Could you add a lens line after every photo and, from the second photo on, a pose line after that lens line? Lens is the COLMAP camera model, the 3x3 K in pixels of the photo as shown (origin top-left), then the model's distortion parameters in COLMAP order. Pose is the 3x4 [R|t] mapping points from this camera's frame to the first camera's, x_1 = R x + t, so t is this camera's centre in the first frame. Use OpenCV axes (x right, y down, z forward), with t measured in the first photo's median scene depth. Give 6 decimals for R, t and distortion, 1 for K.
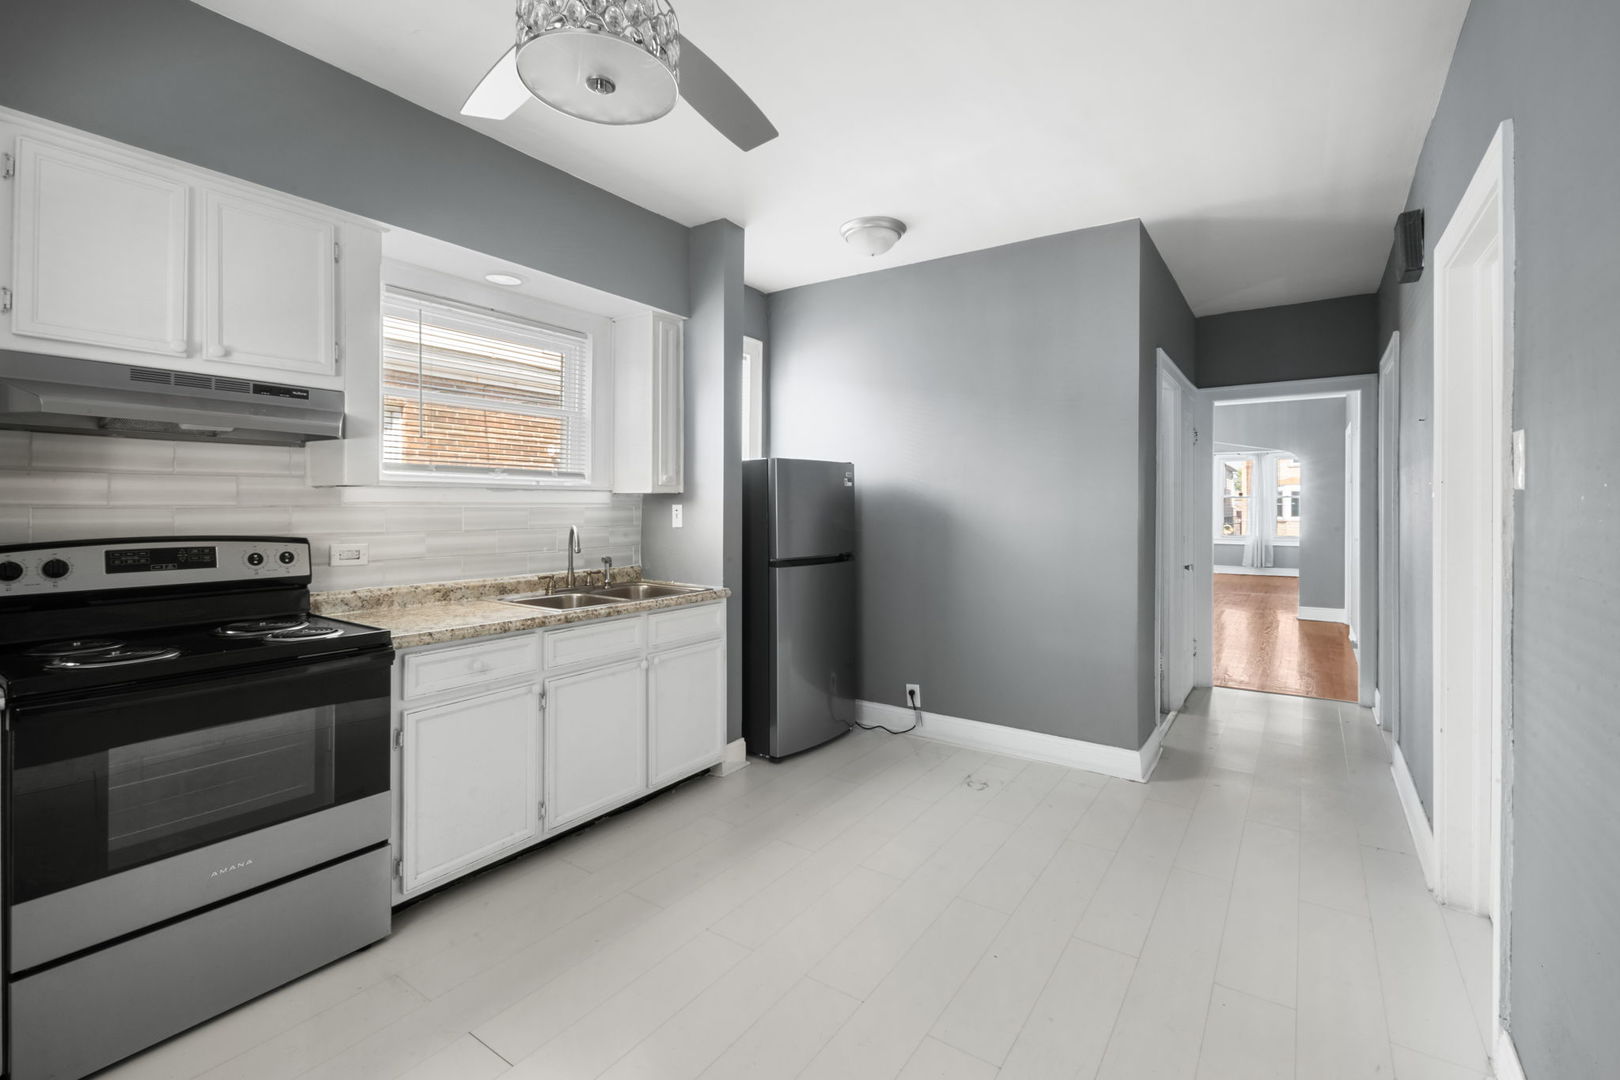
lens RADIAL K [[715.6, 0, 808.6], [0, 715.6, 504.5], [0, 0, 1]] dist [0.020562, -0.000086]
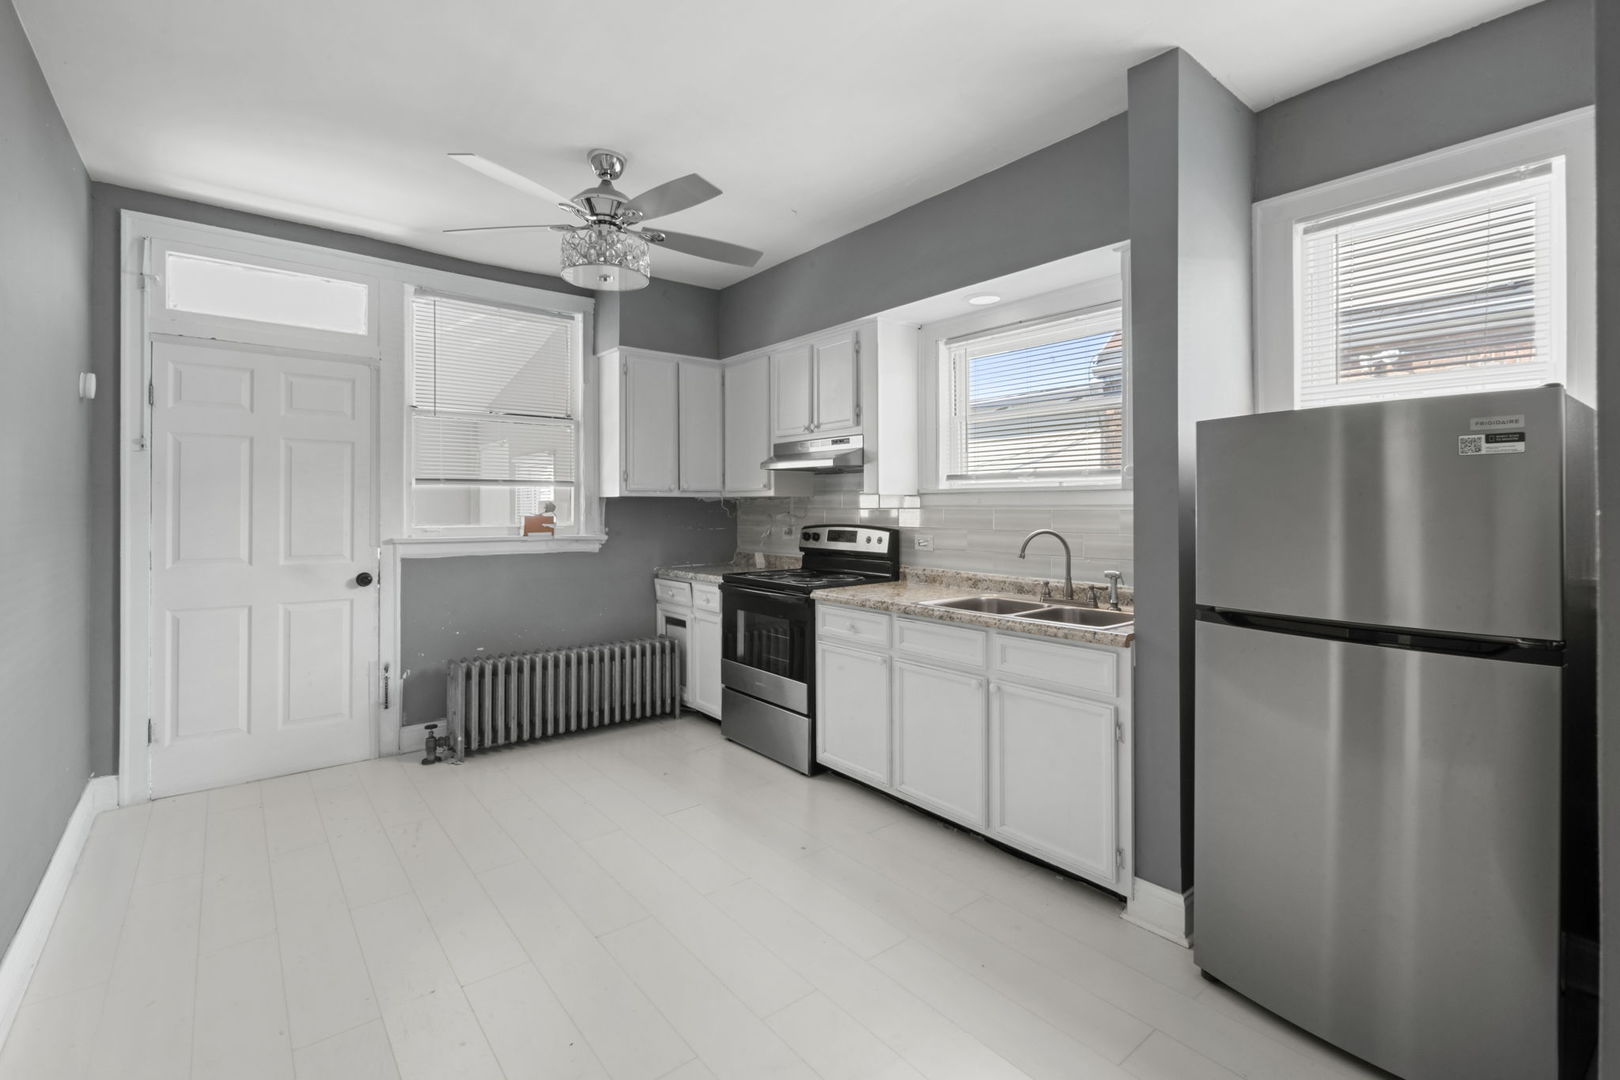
lens RADIAL K [[715.6, 0, 786.5], [0, 715.6, 509.0], [0, 0, 1]] dist [0.020562, -0.000086]
pose [[-0.294810, -0.002925, -0.955551, 0.695779], [-0.002582, 0.999994, -0.002264, 0.006511], [0.955552, 0.001800, -0.294816, 1.031952]]
